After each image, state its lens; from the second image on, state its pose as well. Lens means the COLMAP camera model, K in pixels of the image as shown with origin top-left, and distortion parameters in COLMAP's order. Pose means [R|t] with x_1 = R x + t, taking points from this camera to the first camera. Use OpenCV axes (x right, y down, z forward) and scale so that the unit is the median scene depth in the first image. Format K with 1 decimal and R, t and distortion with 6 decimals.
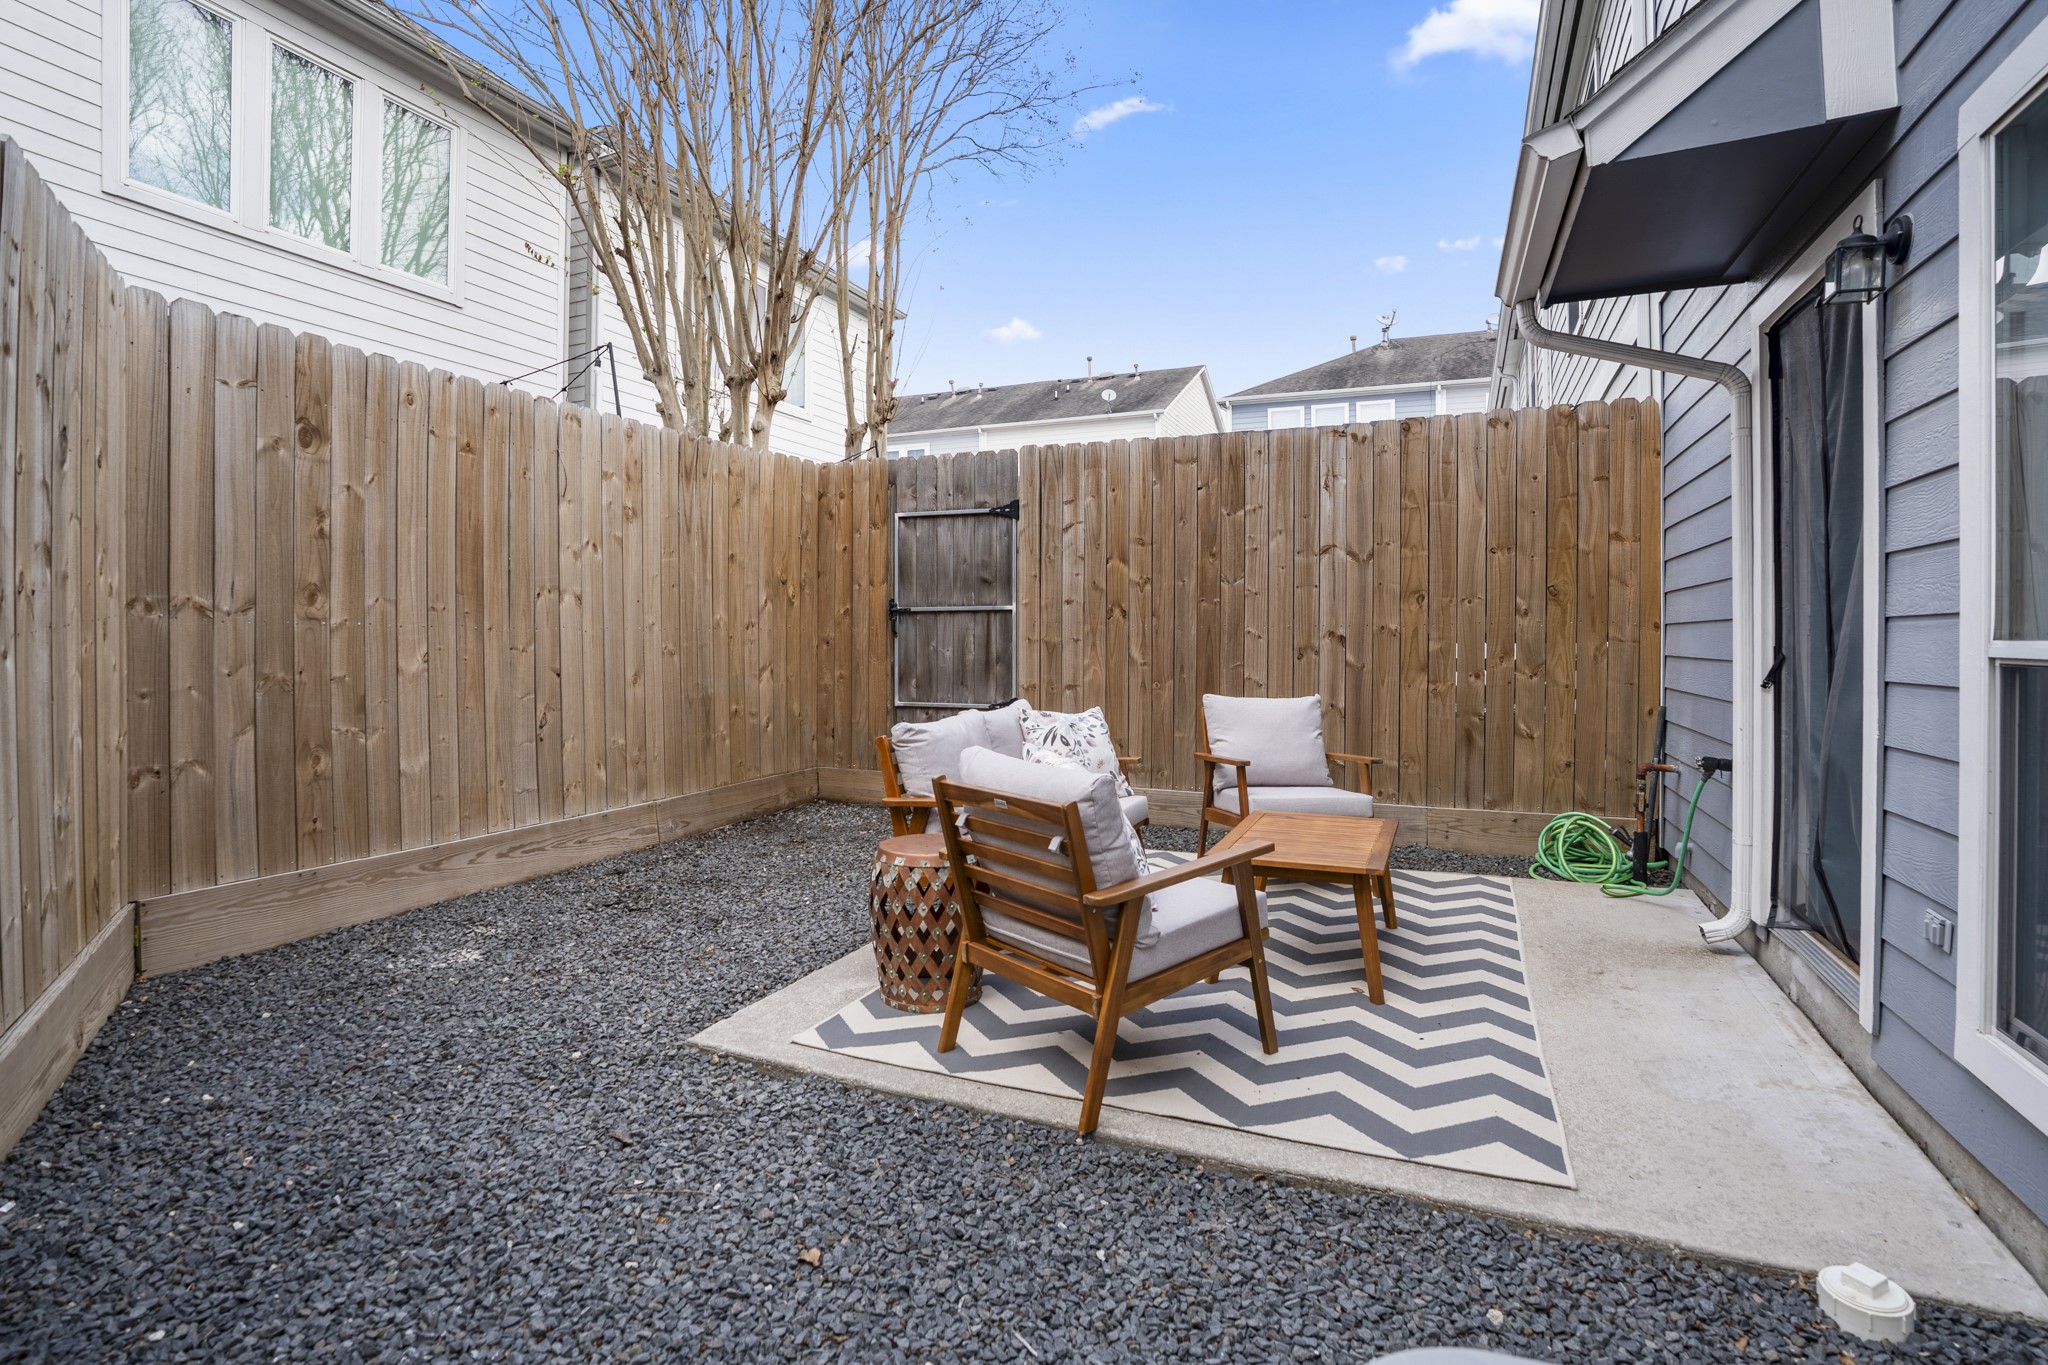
lens RADIAL K [[955.5, 0, 1027.9], [0, 955.5, 650.5], [0, 0, 1]] dist [0.000777, 0.000341]
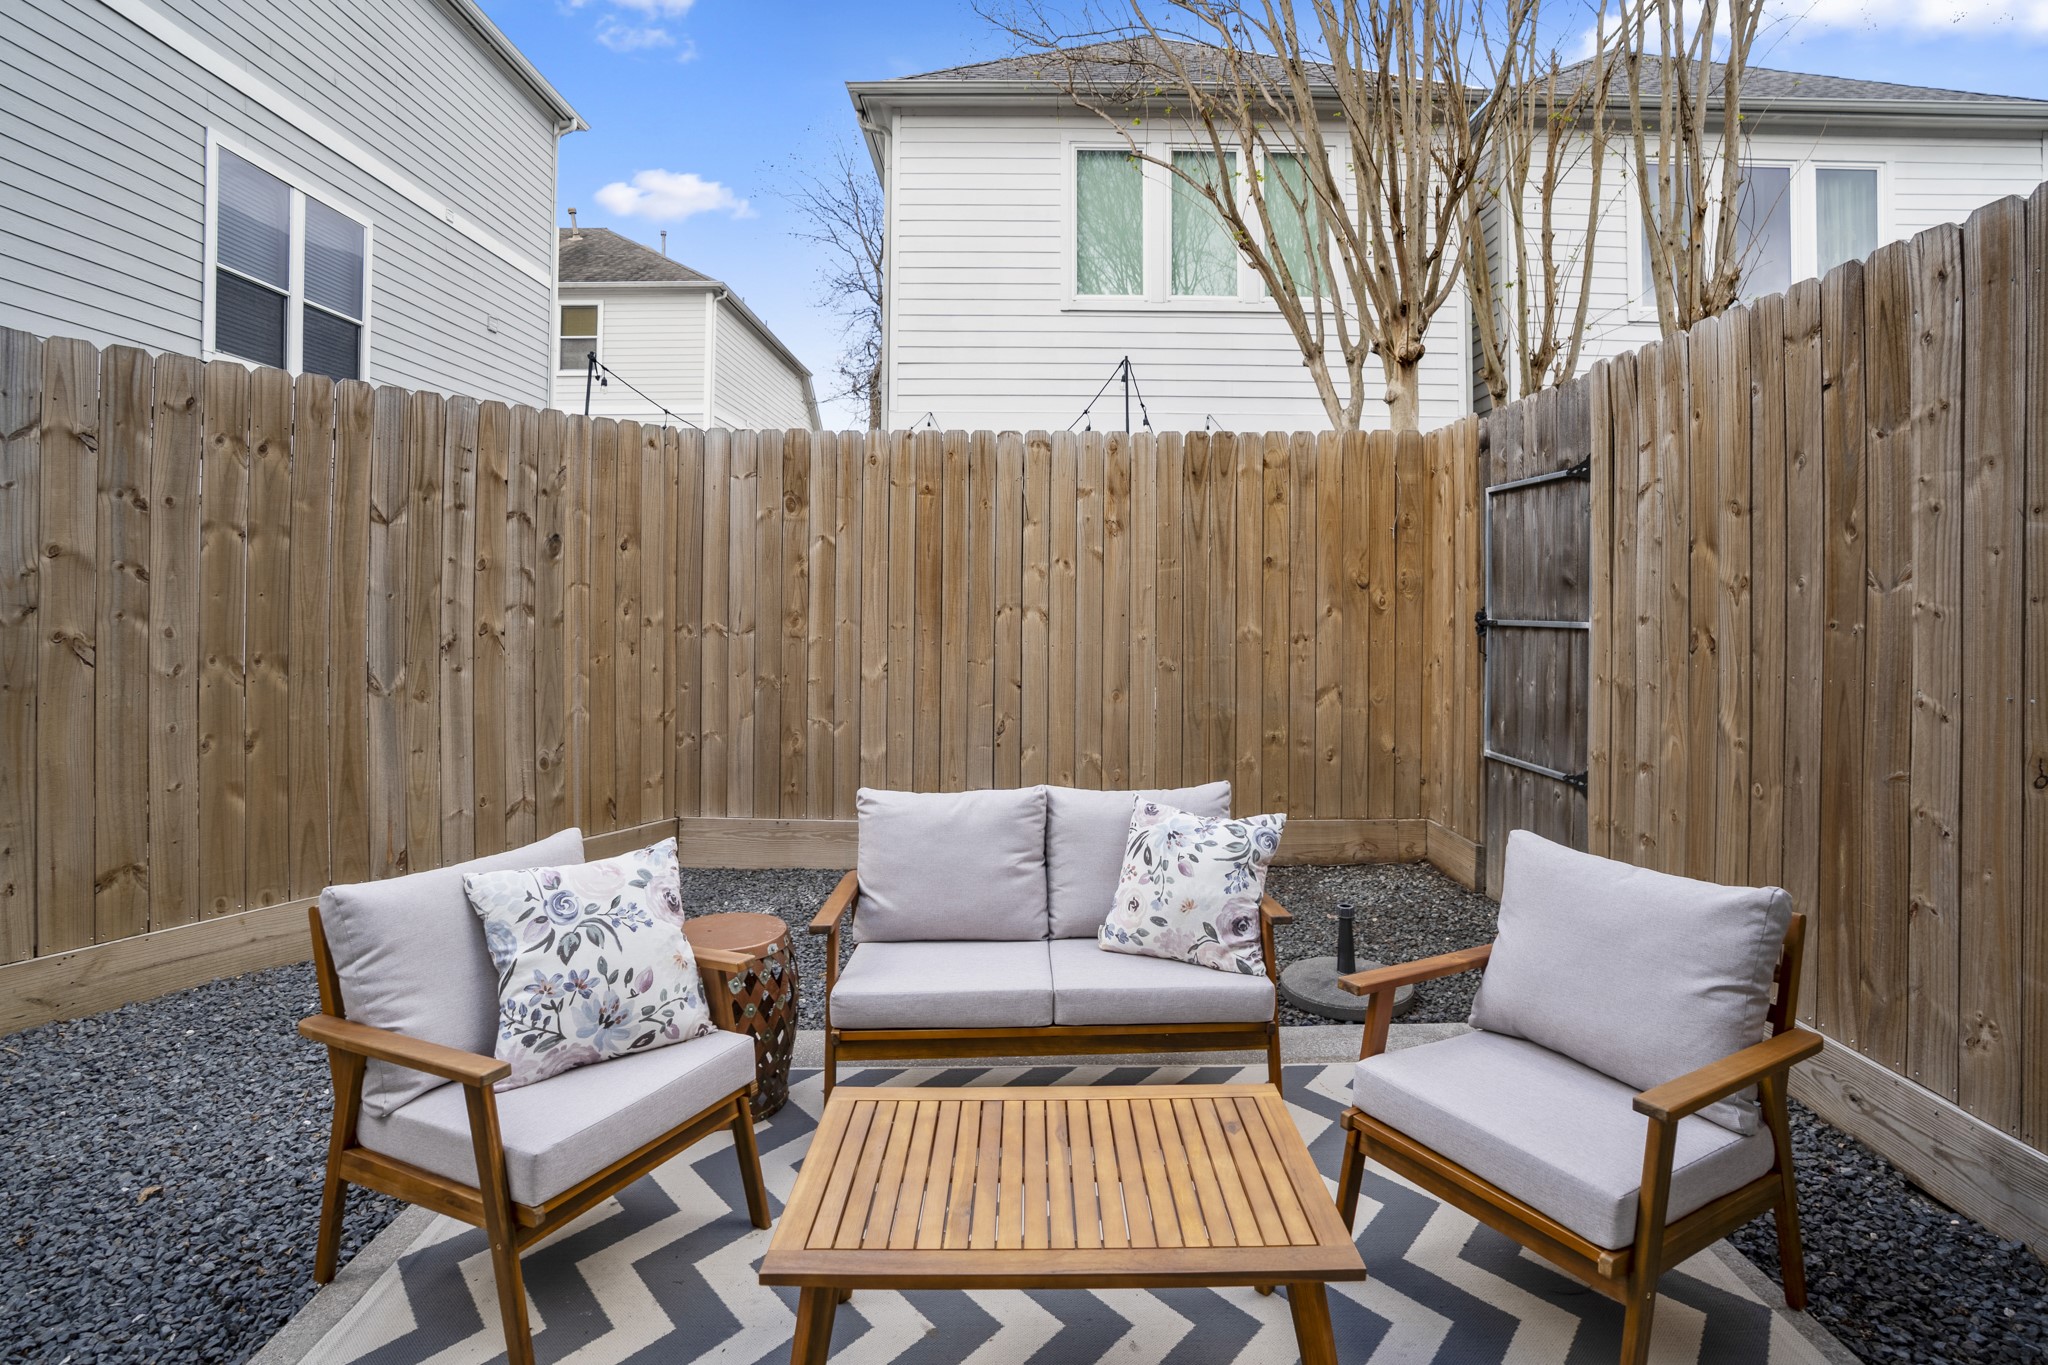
lens RADIAL K [[973.7, 0, 1029.3], [0, 973.7, 623.9], [0, 0, 1]] dist [-0.001998, 0.000076]
pose [[0.467975, 0.020244, -0.883510, 0.417220], [-0.023496, 0.999669, 0.010460, -0.048967], [0.883429, 0.015864, 0.468296, 0.427386]]
